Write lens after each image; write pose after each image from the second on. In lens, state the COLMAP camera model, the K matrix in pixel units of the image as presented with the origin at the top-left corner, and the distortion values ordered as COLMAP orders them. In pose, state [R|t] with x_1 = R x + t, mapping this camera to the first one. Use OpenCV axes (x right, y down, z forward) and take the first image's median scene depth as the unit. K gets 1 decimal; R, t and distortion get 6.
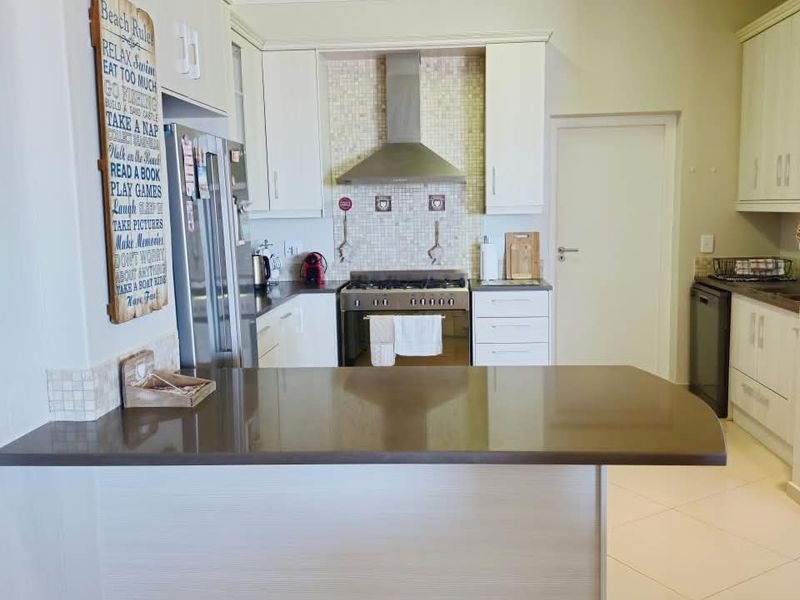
lens RADIAL K [[733.6, 0, 403.0], [0, 733.6, 298.4], [0, 0, 1]] dist [0.120072, -0.189449]
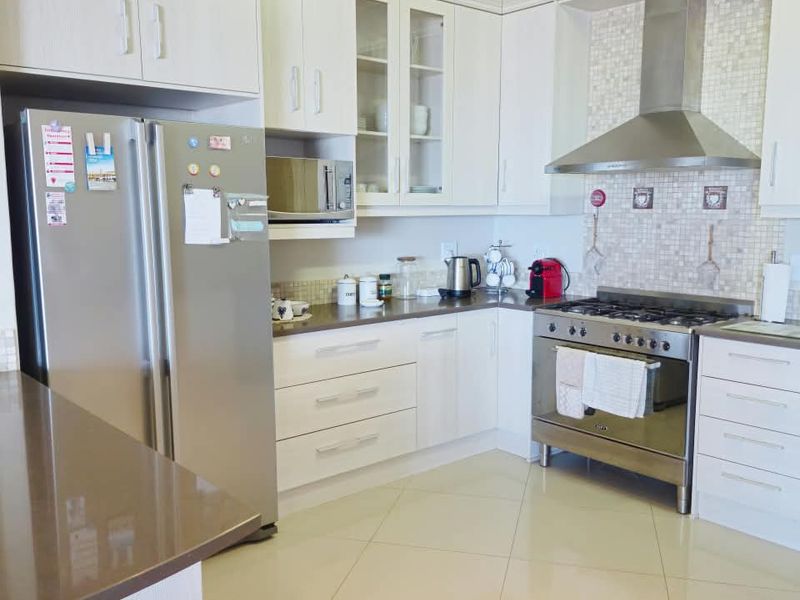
lens RADIAL K [[733.6, 0, 403.0], [0, 733.6, 298.4], [0, 0, 1]] dist [0.120072, -0.189449]
pose [[0.700583, 0.110593, -0.704949, 0.337435], [-0.101816, 0.993301, 0.054645, -0.046179], [0.706270, 0.033492, 0.707150, 0.315435]]
